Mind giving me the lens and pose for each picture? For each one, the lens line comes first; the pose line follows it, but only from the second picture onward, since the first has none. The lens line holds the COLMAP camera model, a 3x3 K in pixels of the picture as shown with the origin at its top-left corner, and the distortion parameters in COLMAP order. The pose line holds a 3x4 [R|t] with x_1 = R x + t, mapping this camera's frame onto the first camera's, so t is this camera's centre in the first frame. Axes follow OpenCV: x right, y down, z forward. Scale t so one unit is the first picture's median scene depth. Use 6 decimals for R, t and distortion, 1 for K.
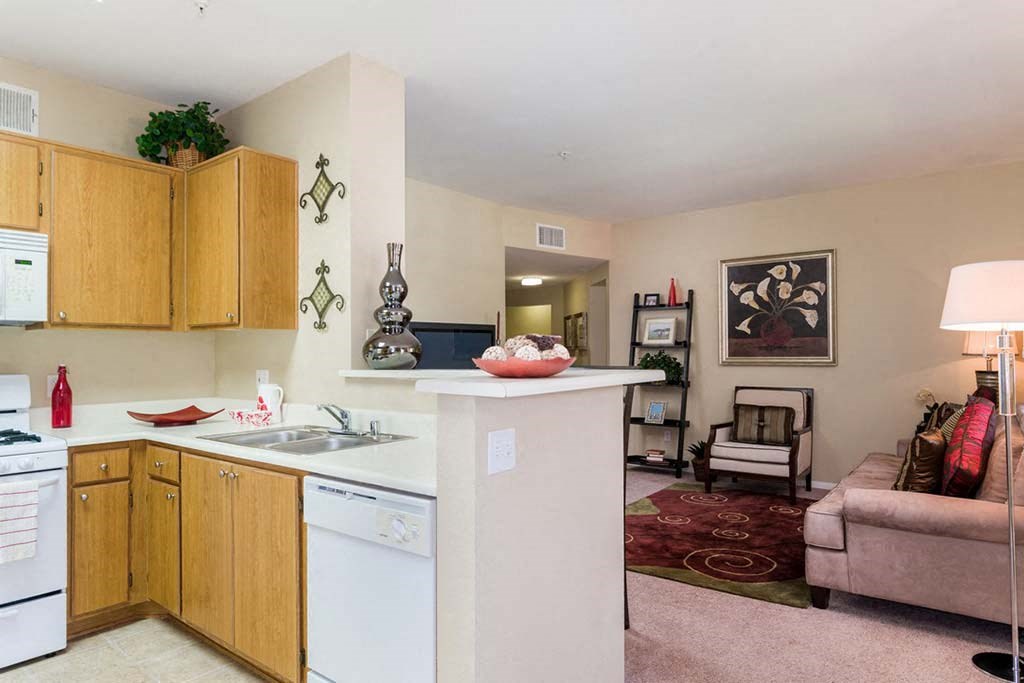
lens RADIAL K [[614.8, 0, 512.0], [0, 614.8, 341.5], [0, 0, 1]] dist [-0.008417, -0.002155]
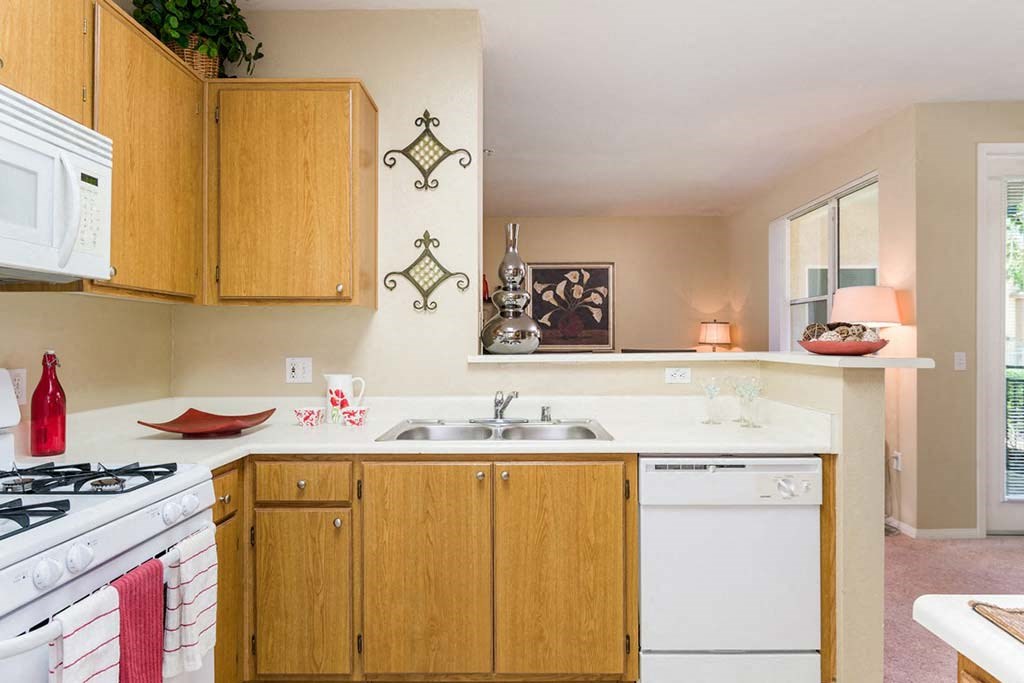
lens RADIAL K [[589.0, 0, 512.0], [0, 589.0, 341.5], [0, 0, 1]] dist [0.002108, 0.000881]
pose [[0.788646, 0.006555, 0.614813, -0.410322], [-0.016072, 0.999821, 0.009958, 0.008305], [-0.614638, -0.017734, 0.788610, 0.141998]]
